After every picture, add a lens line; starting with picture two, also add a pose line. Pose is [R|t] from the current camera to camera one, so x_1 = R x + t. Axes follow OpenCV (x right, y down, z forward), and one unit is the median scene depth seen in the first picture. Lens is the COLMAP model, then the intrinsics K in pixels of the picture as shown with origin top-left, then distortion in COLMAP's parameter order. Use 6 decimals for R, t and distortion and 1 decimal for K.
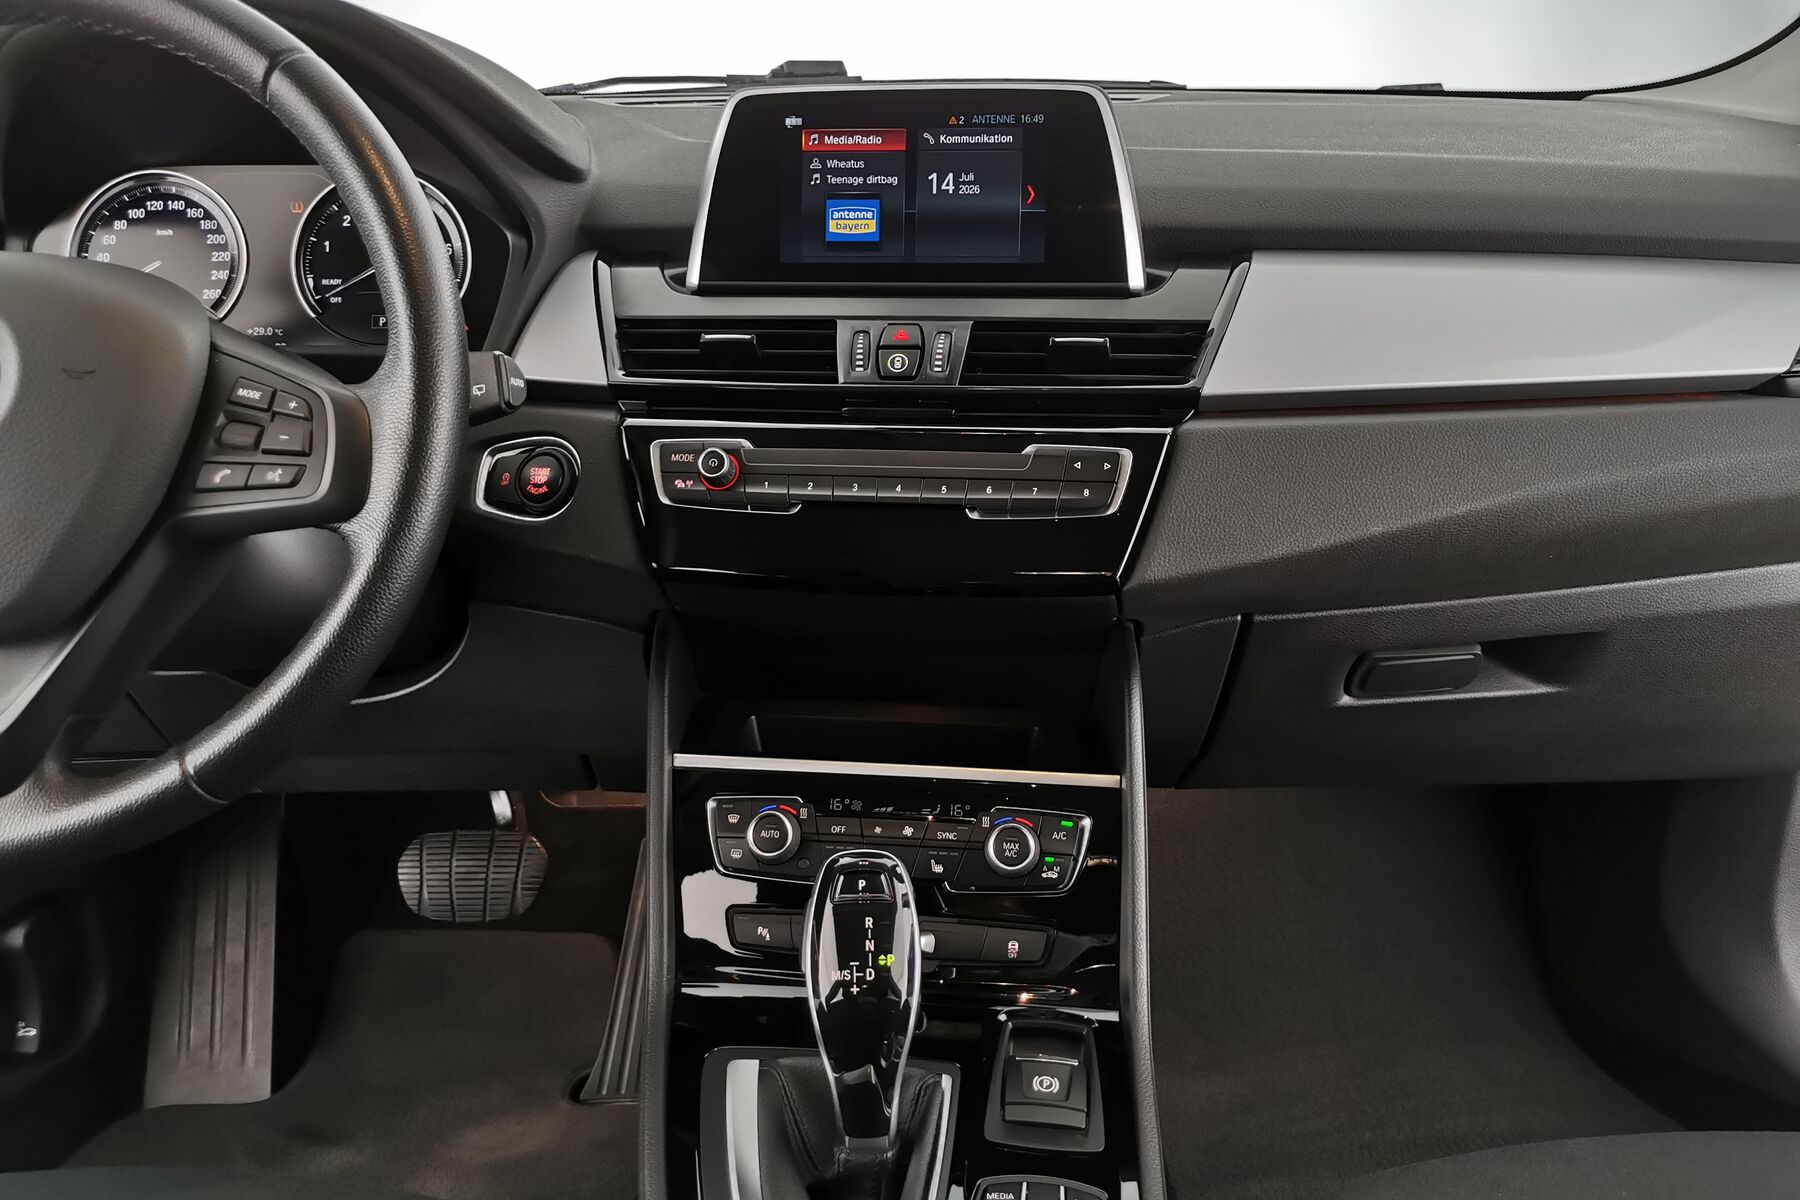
lens RADIAL K [[1385.3, 0, 898.4], [0, 1385.3, 609.1], [0, 0, 1]] dist [0.026322, -0.036080]
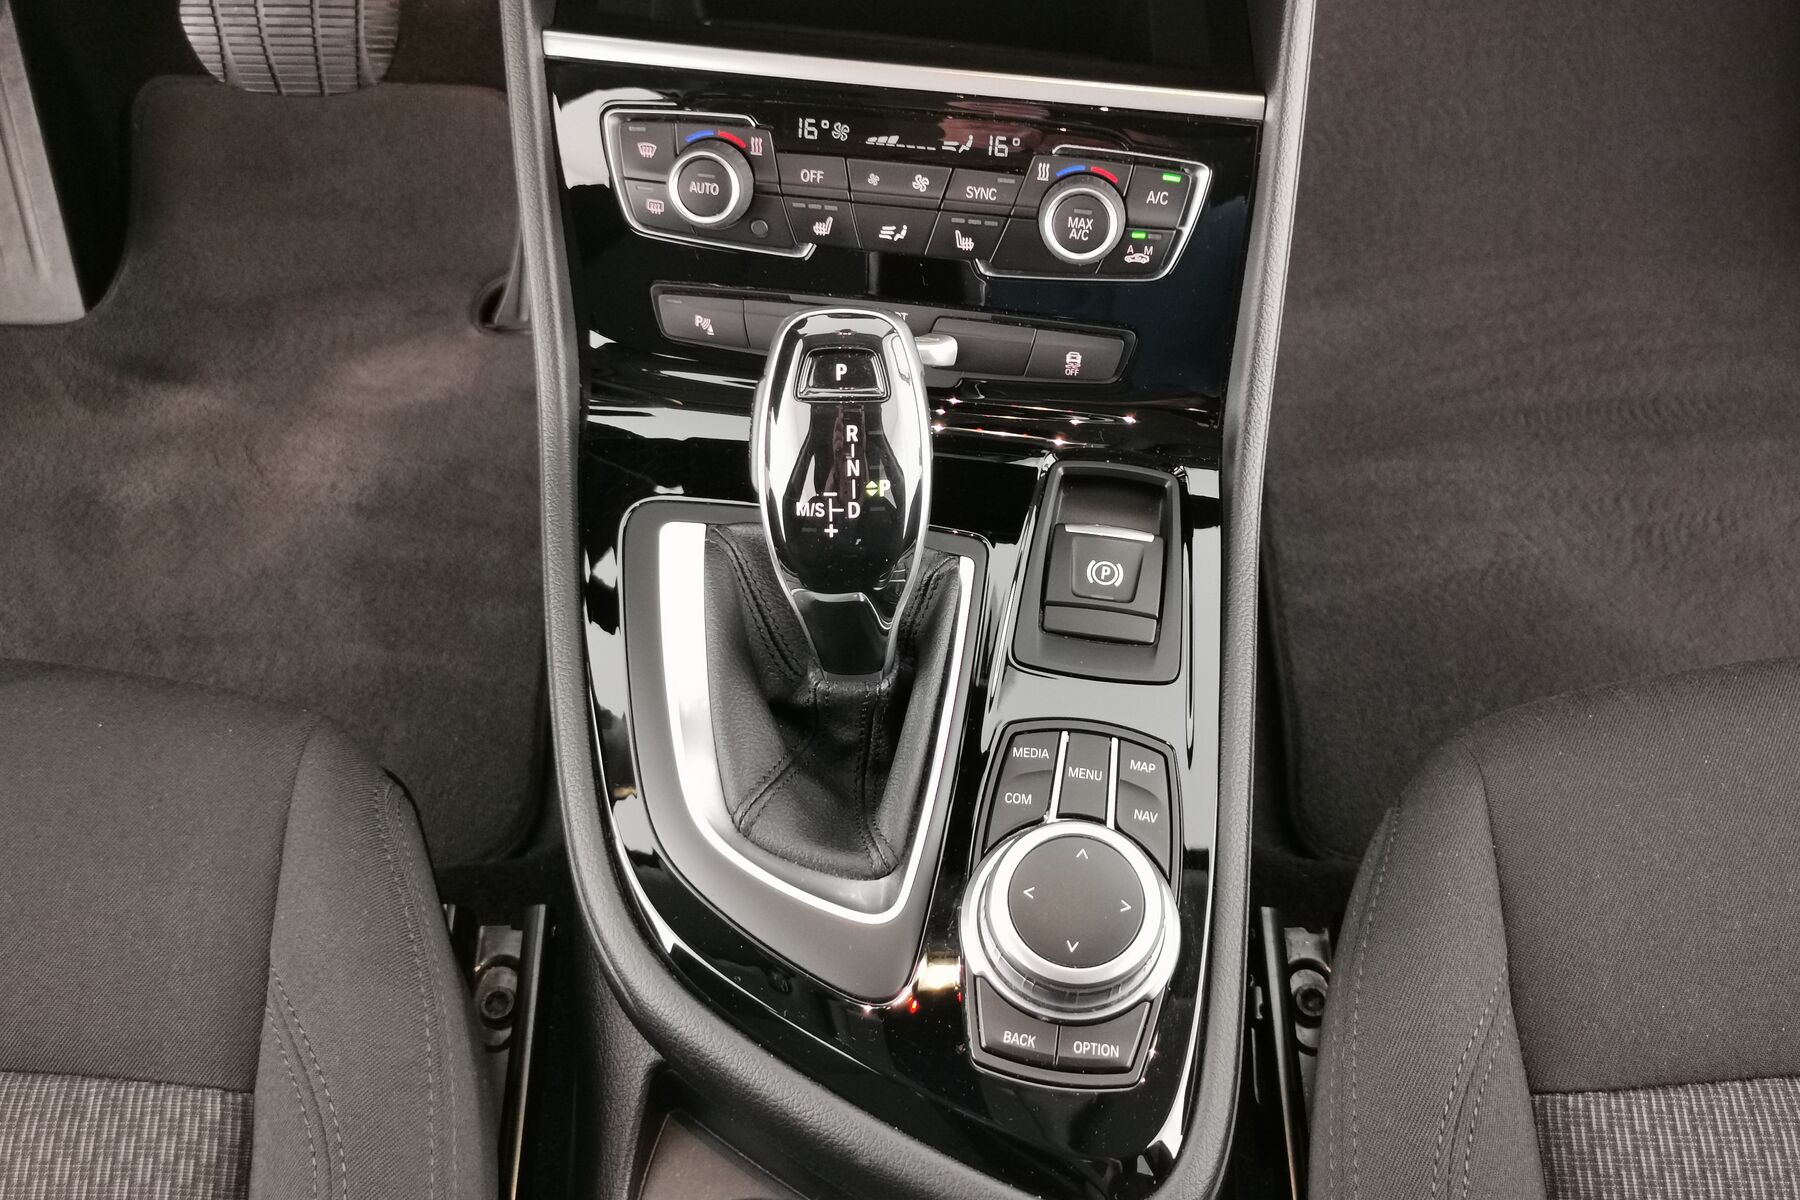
lens RADIAL K [[1763.5, 0, 904.7], [0, 1763.5, 567.7], [0, 0, 1]] dist [0.015513, 0.000000]
pose [[0.999799, 0.016908, -0.010741, 0.010658], [-0.007244, 0.805113, 0.593078, -0.168251], [0.018675, -0.592881, 0.805073, 0.227132]]
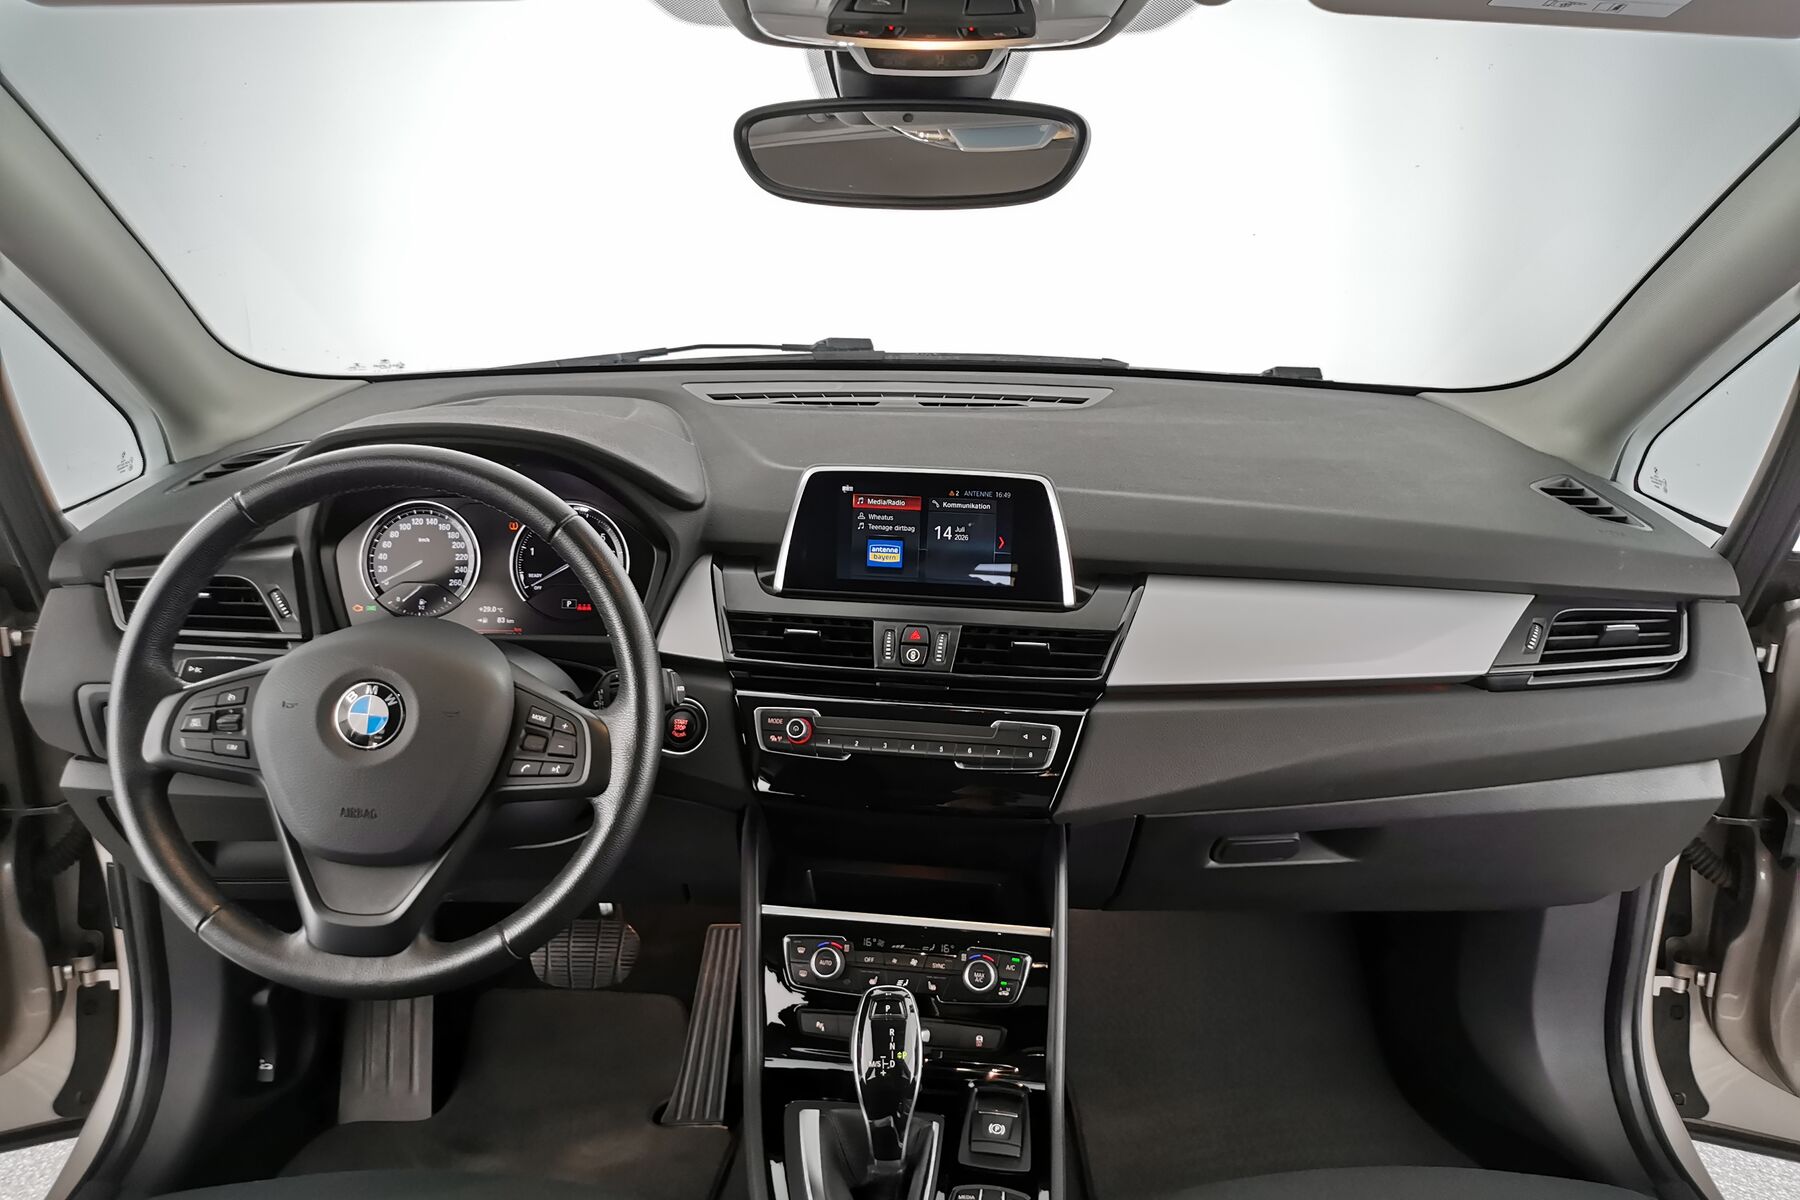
lens RADIAL K [[1385.3, 0, 890.6], [0, 1385.3, 598.7], [0, 0, 1]] dist [0.026322, -0.036080]
pose [[0.999780, 0.020894, 0.001590, -0.028419], [-0.020874, 0.999714, -0.011680, -0.216366], [-0.001834, 0.011645, 0.999931, -0.533076]]
